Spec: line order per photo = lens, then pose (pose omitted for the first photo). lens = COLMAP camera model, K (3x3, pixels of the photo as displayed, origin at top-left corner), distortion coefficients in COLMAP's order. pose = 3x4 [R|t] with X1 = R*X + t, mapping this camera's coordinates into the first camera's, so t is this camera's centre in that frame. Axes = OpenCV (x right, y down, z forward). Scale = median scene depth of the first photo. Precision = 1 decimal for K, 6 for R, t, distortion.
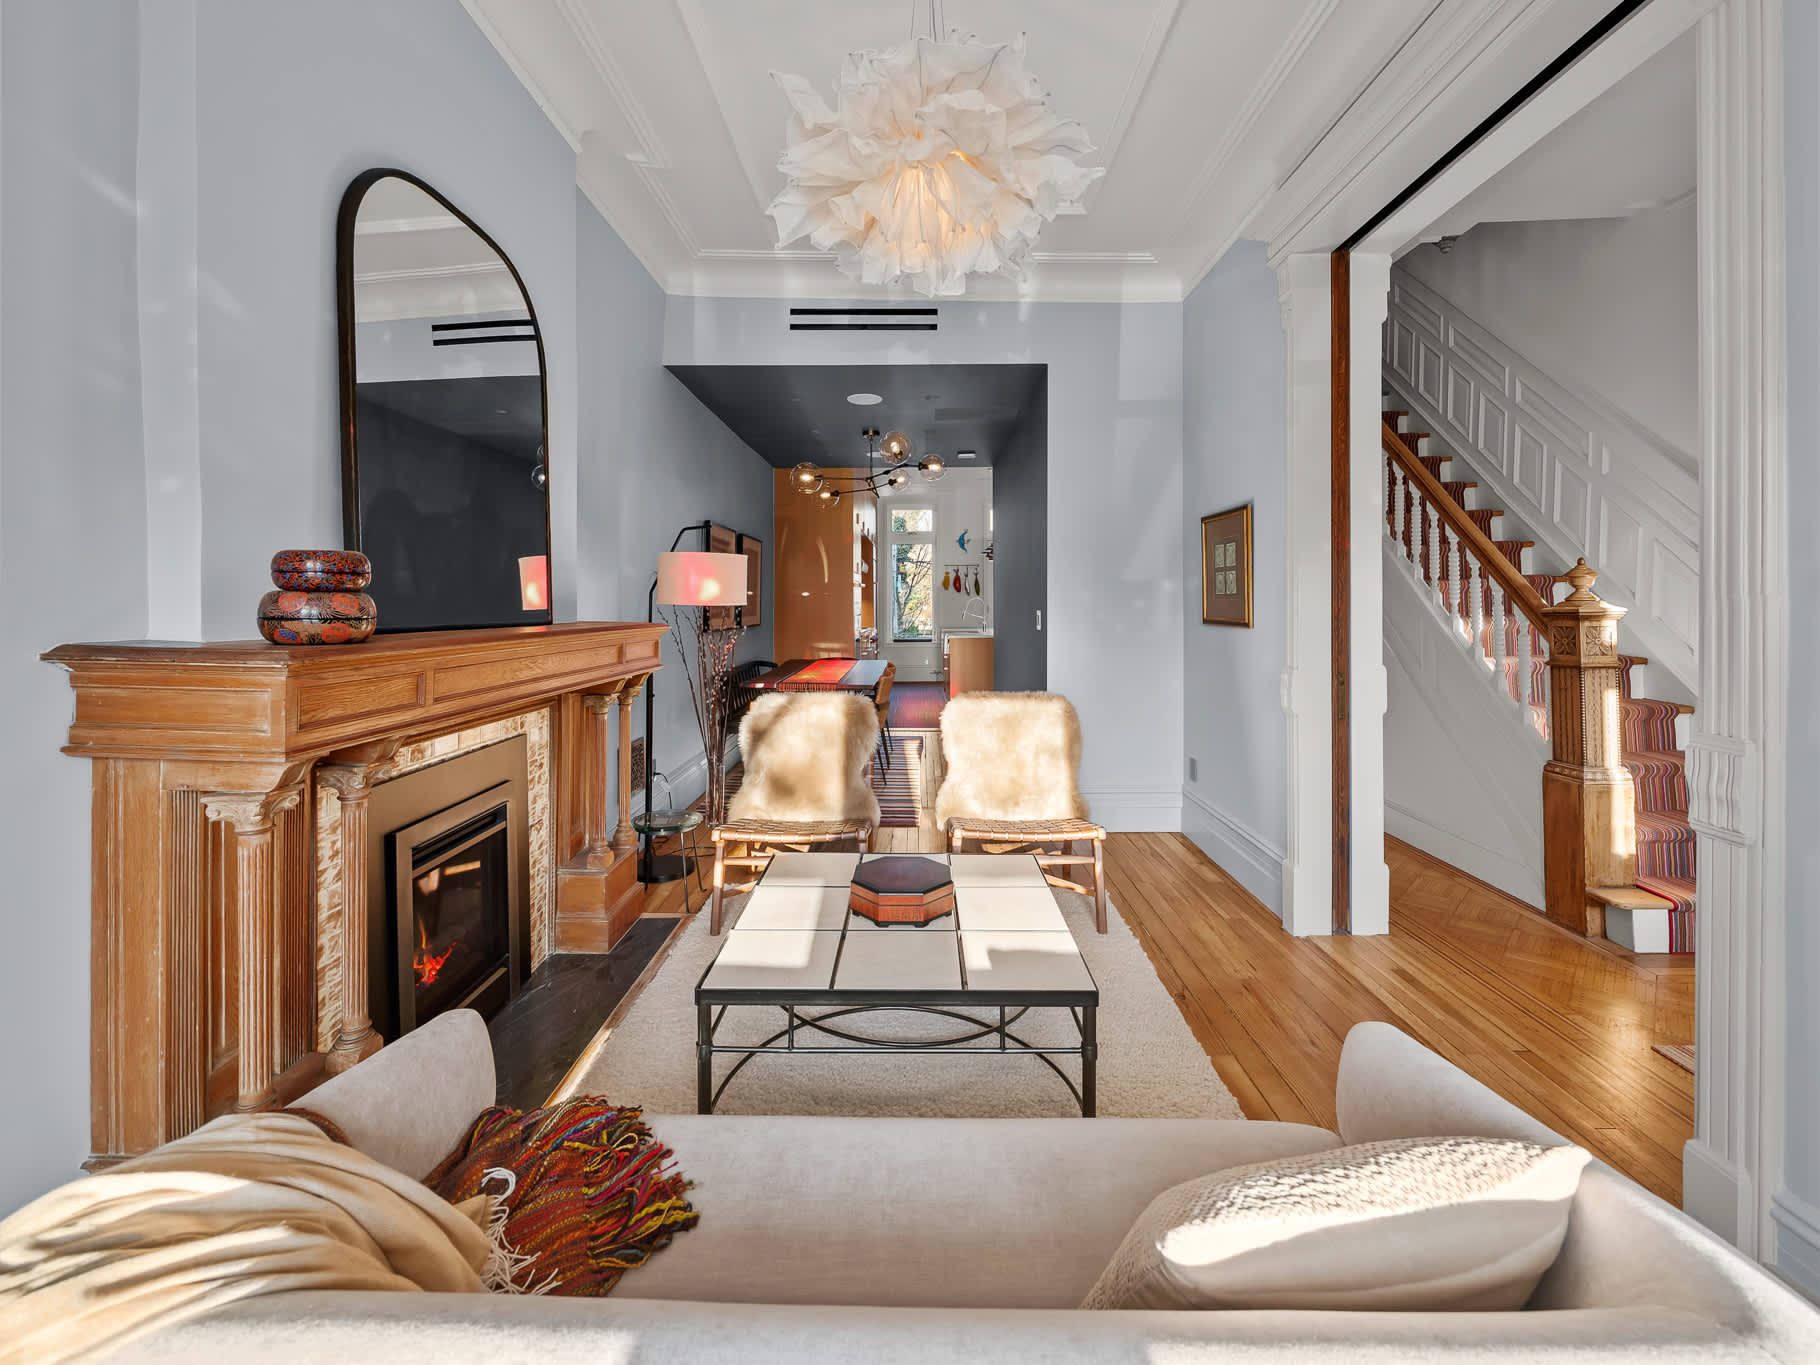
lens RADIAL K [[727.8, 0, 910.4], [0, 727.8, 600.5], [0, 0, 1]] dist [0.000499, -0.000574]
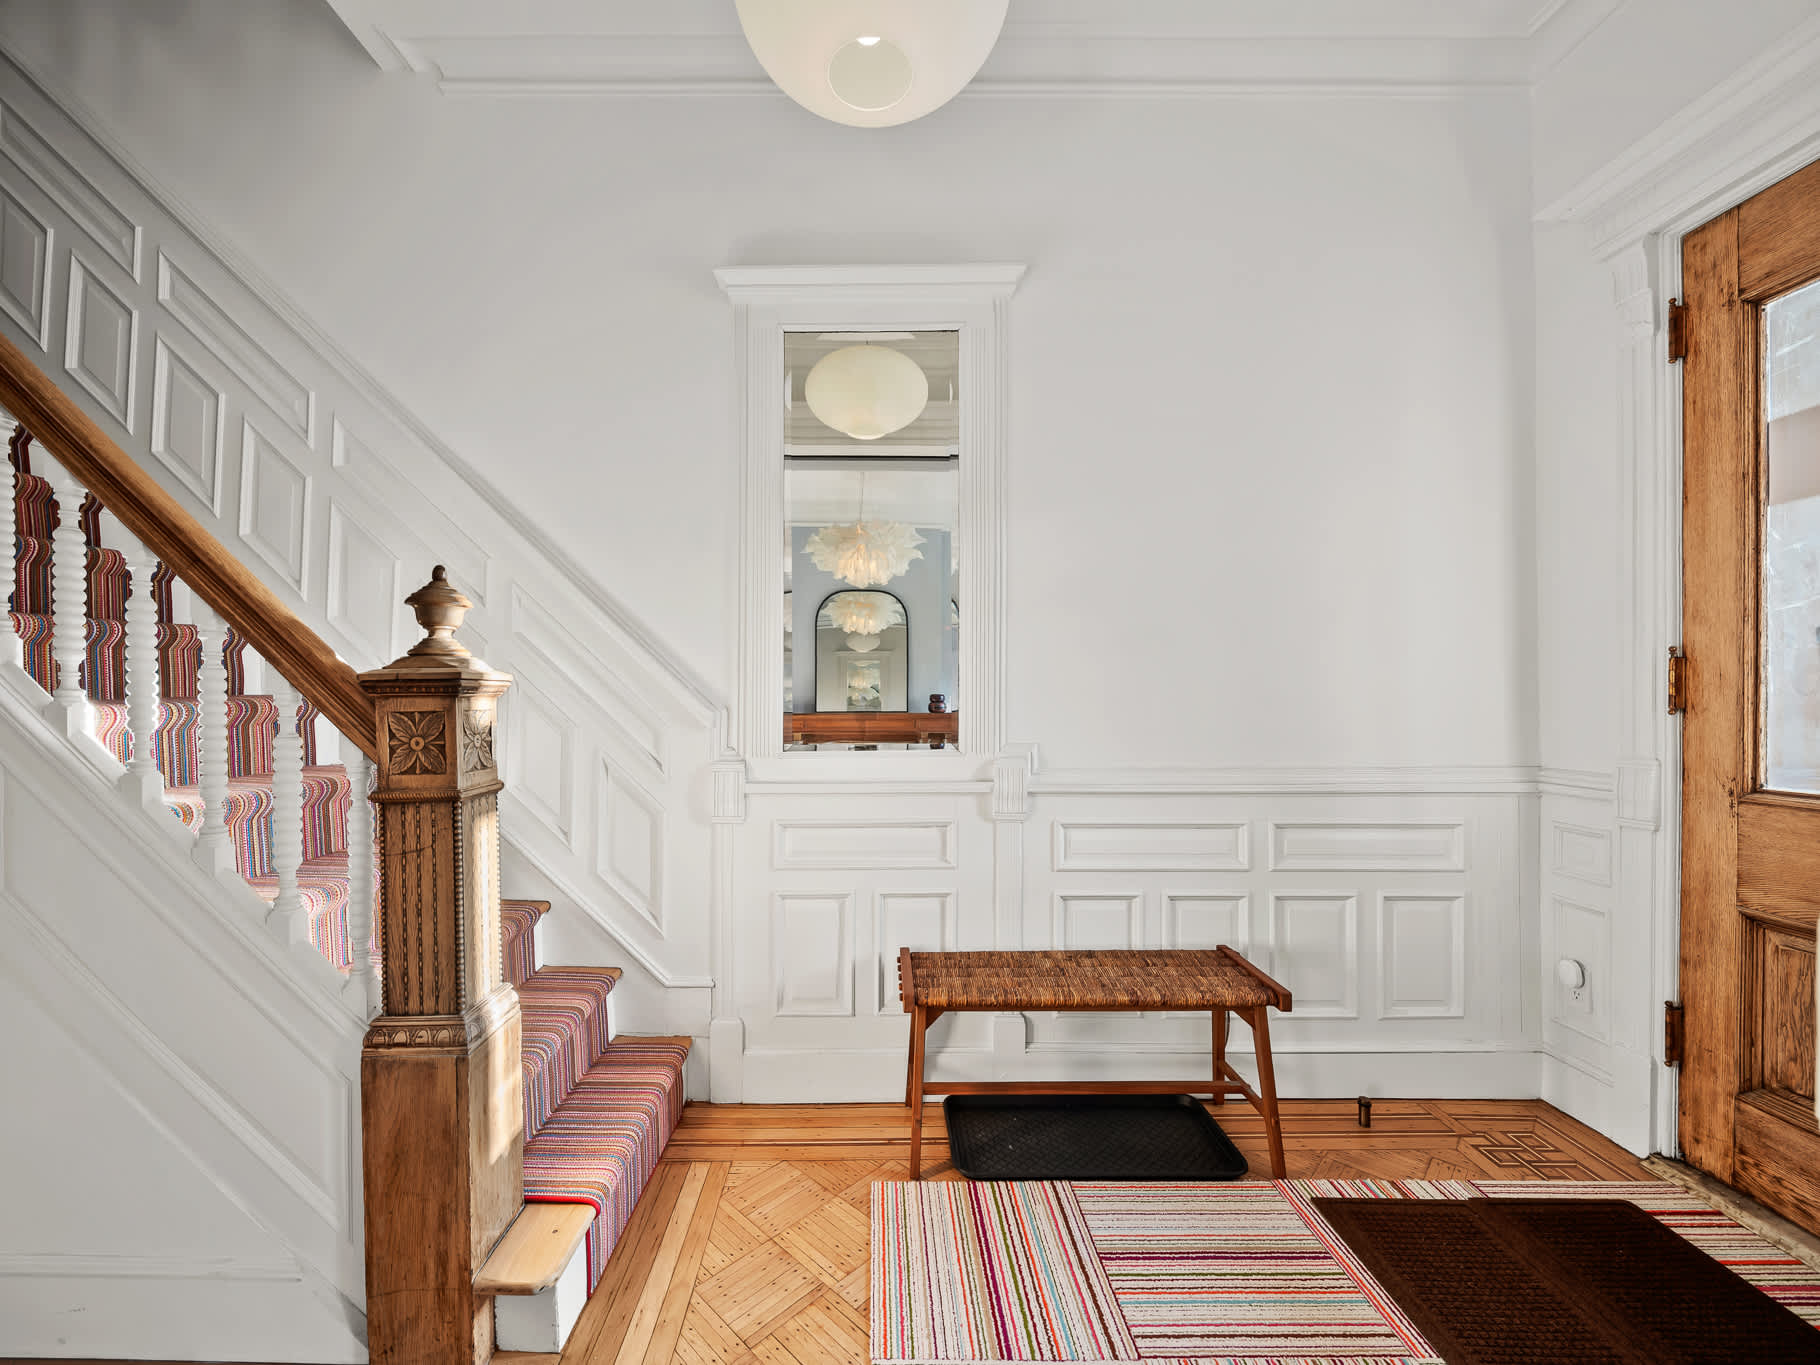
lens RADIAL K [[727.8, 0, 879.4], [0, 727.8, 706.2], [0, 0, 1]] dist [0.000499, -0.000574]
pose [[-0.005172, -0.002125, 0.999984, 0.481831], [-0.001026, 0.999997, 0.002120, 0.033486], [-0.999986, -0.001015, -0.005175, 0.767143]]
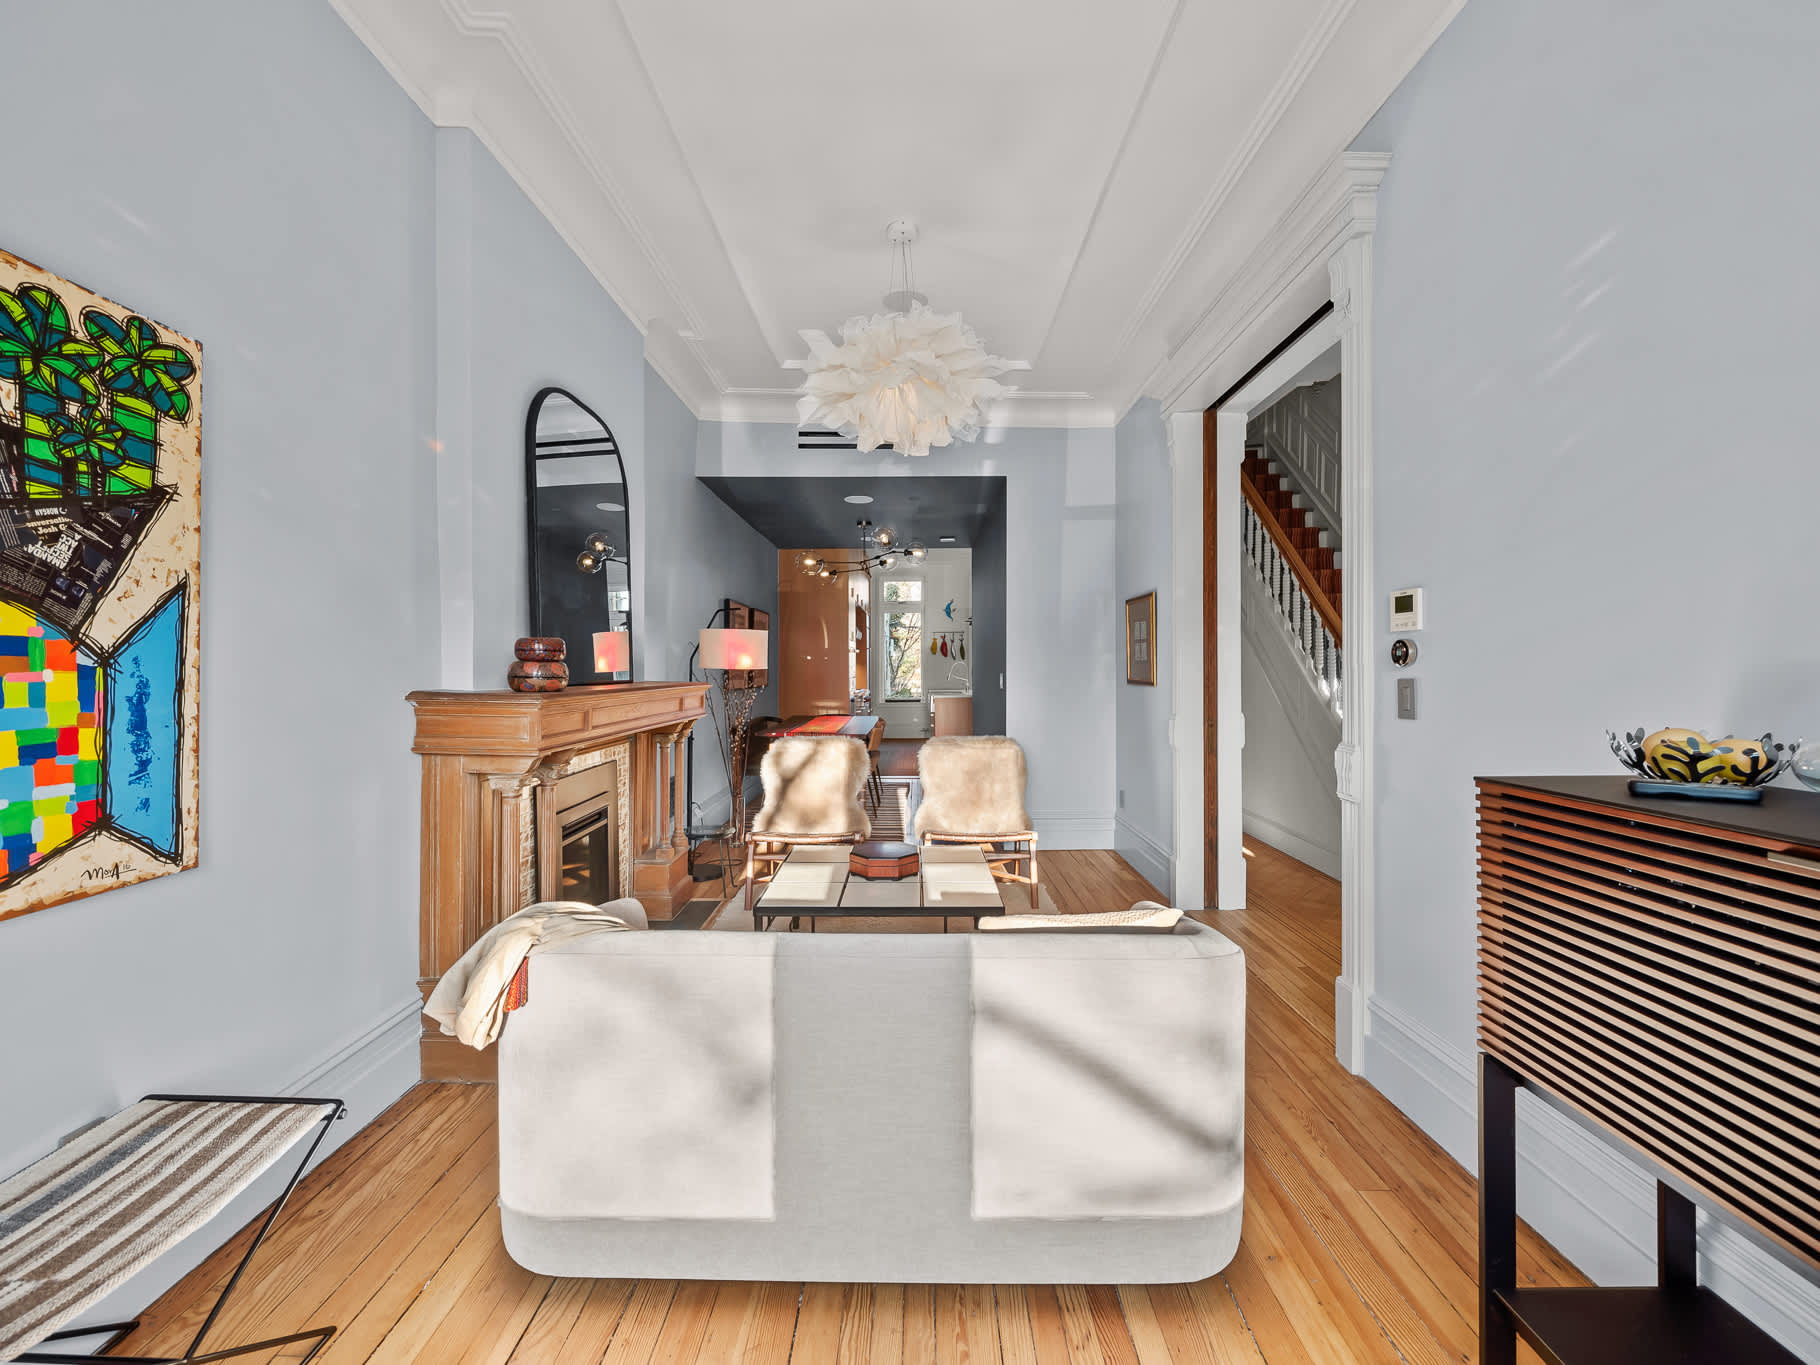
lens RADIAL K [[727.8, 0, 984.1], [0, 727.8, 666.5], [0, 0, 1]] dist [0.000499, -0.000574]
pose [[0.994175, 0.000232, 0.107776, 0.017996], [-0.000626, 0.999993, 0.003623, -0.002861], [-0.107774, -0.003669, 0.994169, -0.299414]]
